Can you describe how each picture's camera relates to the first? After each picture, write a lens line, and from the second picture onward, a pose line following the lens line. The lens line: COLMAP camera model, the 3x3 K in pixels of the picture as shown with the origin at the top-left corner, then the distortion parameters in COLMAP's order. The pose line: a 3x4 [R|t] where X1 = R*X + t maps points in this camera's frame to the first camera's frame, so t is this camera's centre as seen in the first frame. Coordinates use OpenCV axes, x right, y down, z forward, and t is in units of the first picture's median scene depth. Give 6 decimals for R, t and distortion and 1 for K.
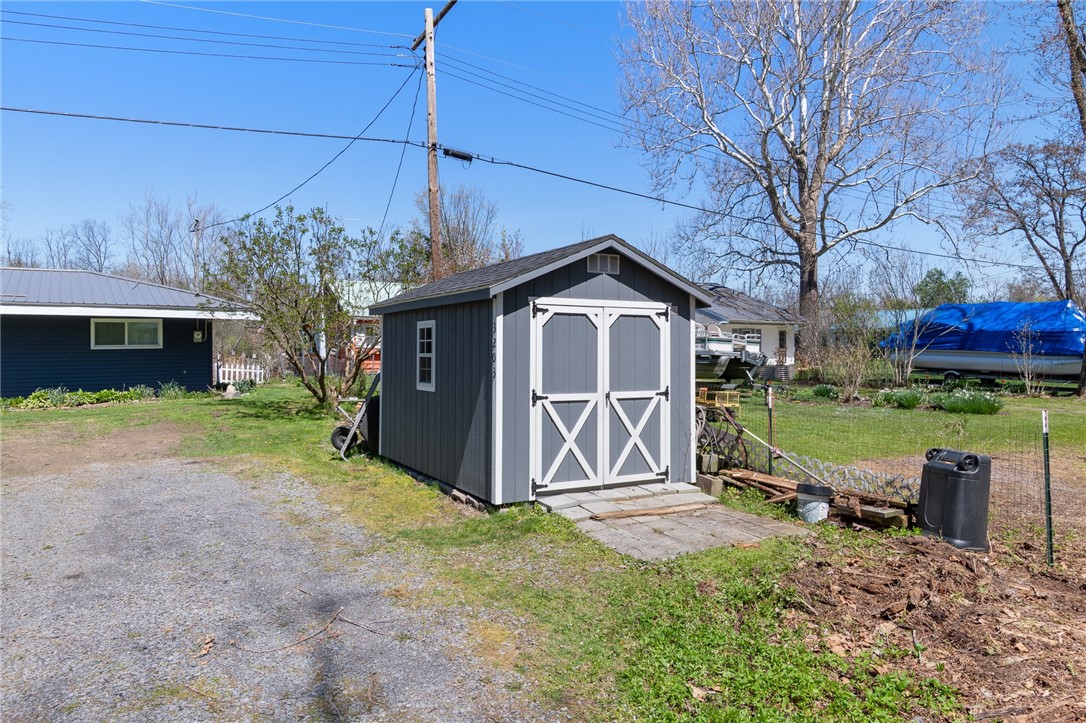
lens RADIAL K [[653.6, 0, 543.3], [0, 653.6, 315.8], [0, 0, 1]] dist [-0.002431, 0.004253]
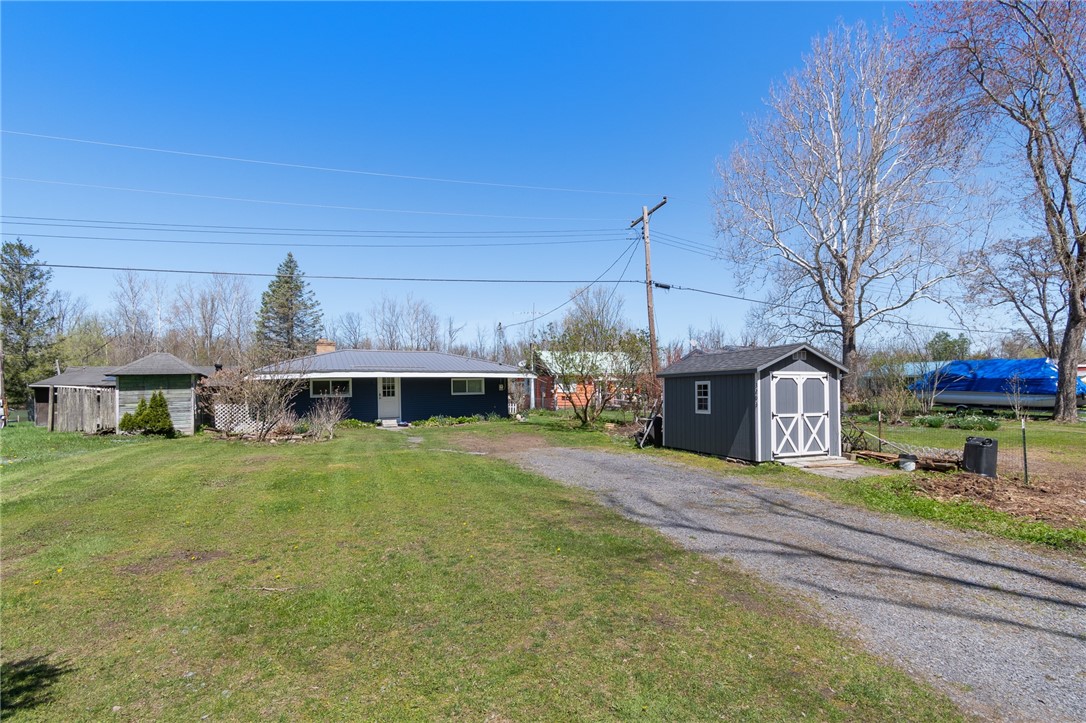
lens RADIAL K [[487.5, 0, 542.6], [0, 487.5, 369.1], [0, 0, 1]] dist [-0.000442, -0.000898]
pose [[0.990643, -0.014139, -0.135747, -0.237046], [0.014791, 0.999883, 0.003796, -0.022454], [0.135677, -0.005768, 0.990736, -0.325435]]
